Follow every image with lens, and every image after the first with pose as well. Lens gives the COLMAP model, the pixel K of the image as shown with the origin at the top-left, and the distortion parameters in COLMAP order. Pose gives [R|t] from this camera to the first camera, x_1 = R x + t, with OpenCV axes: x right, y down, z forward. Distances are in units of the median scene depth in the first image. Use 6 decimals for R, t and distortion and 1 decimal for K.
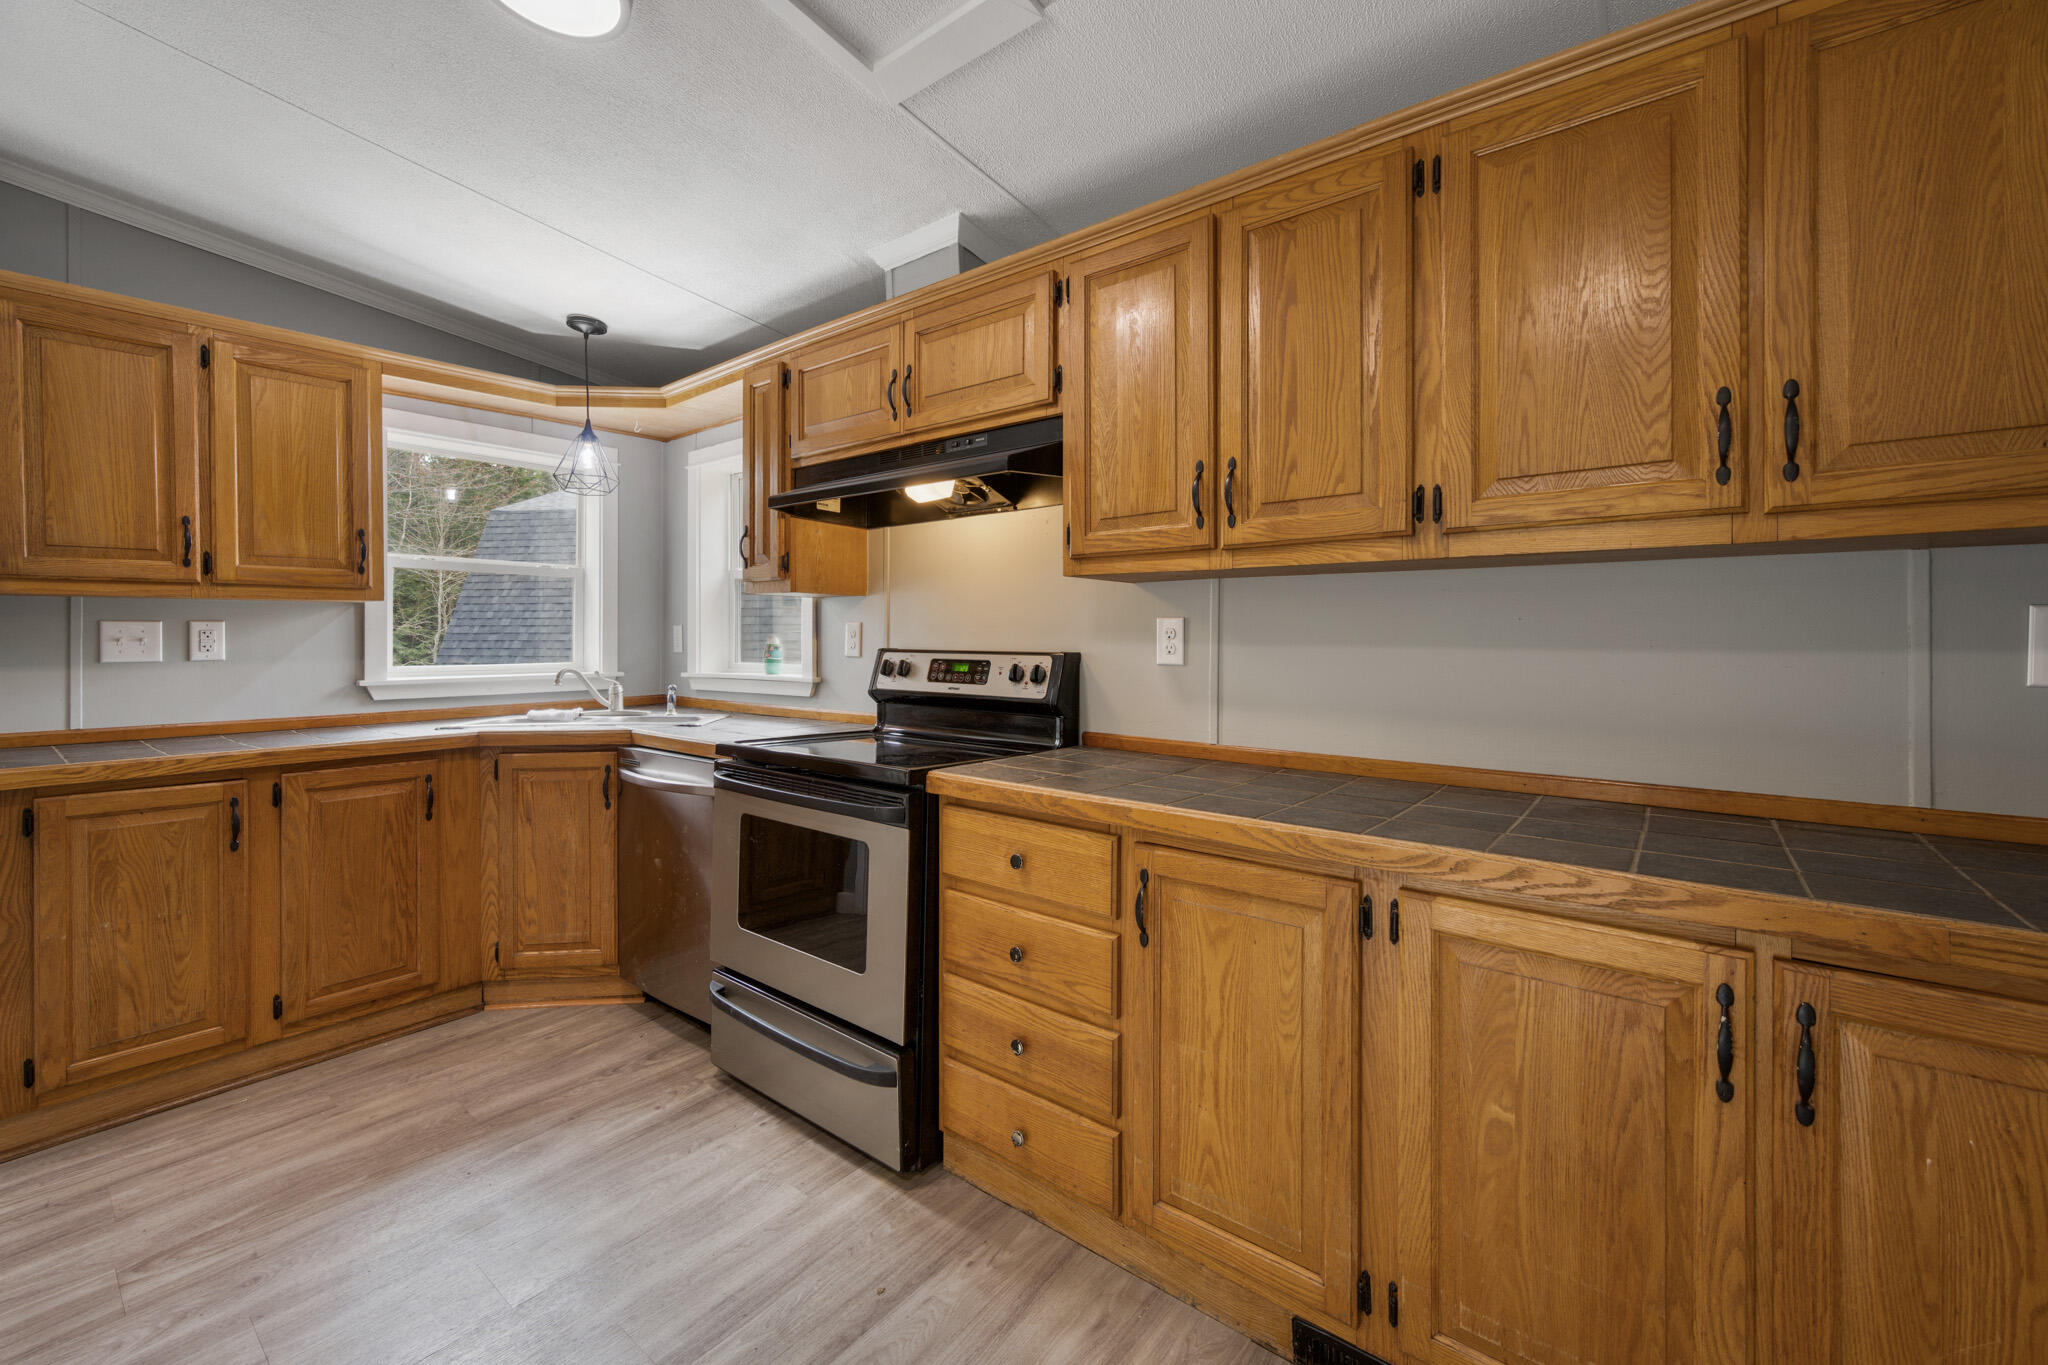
lens RADIAL K [[828.8, 0, 1027.9], [0, 828.8, 639.3], [0, 0, 1]] dist [-0.000619, -0.000282]
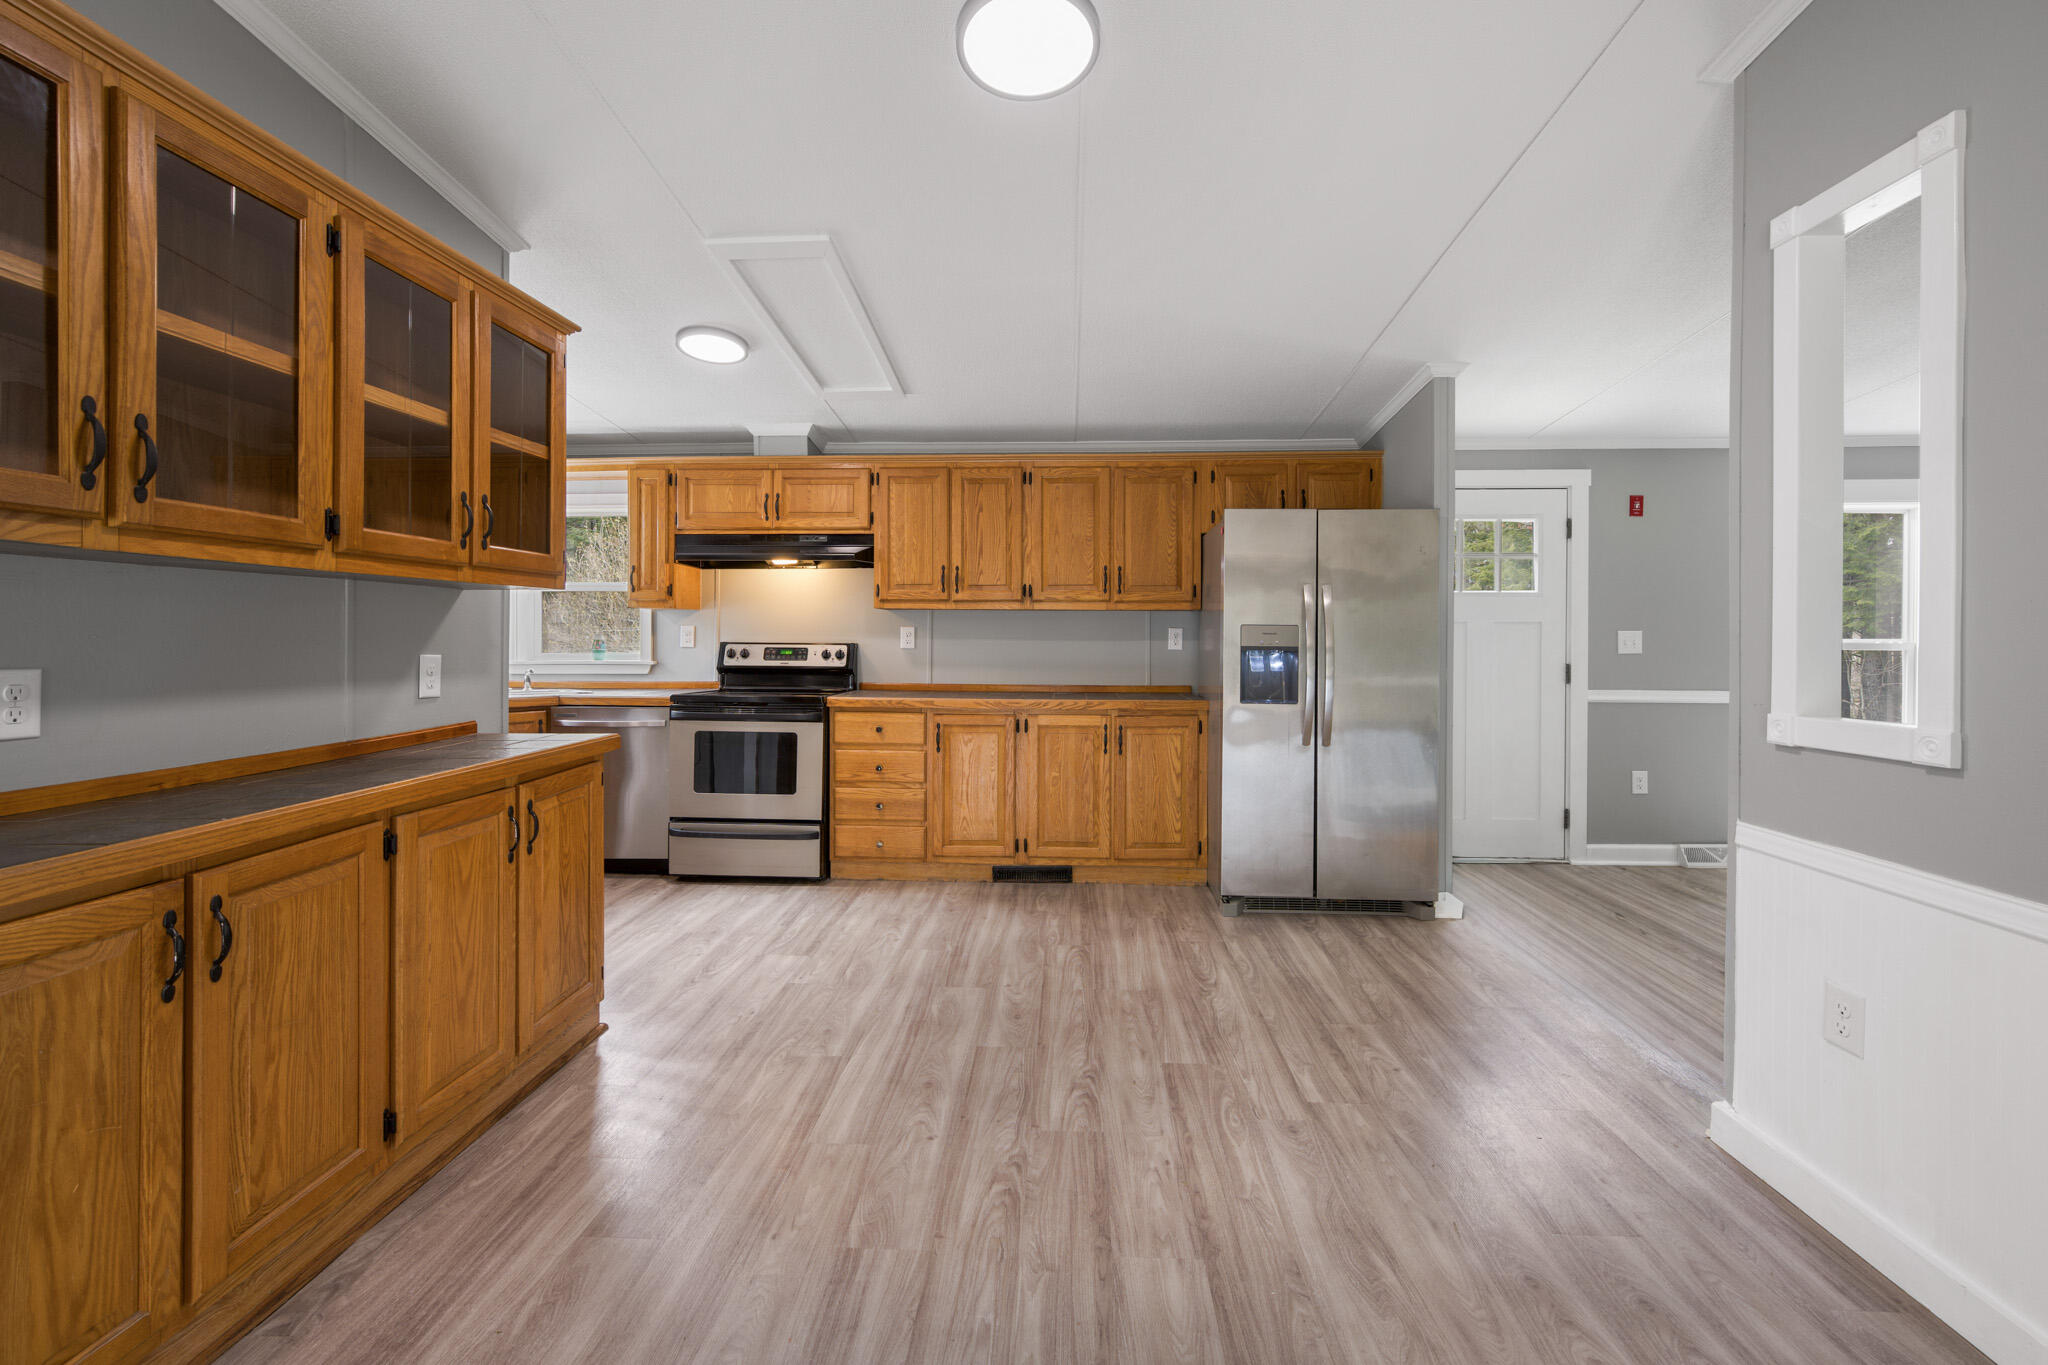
lens RADIAL K [[828.8, 0, 1027.9], [0, 828.8, 639.3], [0, 0, 1]] dist [-0.000619, -0.000282]
pose [[0.818185, -0.000480, 0.574954, -0.948830], [-0.002042, 0.999991, 0.003740, -0.002851], [-0.574951, -0.004234, 0.818177, -1.105270]]
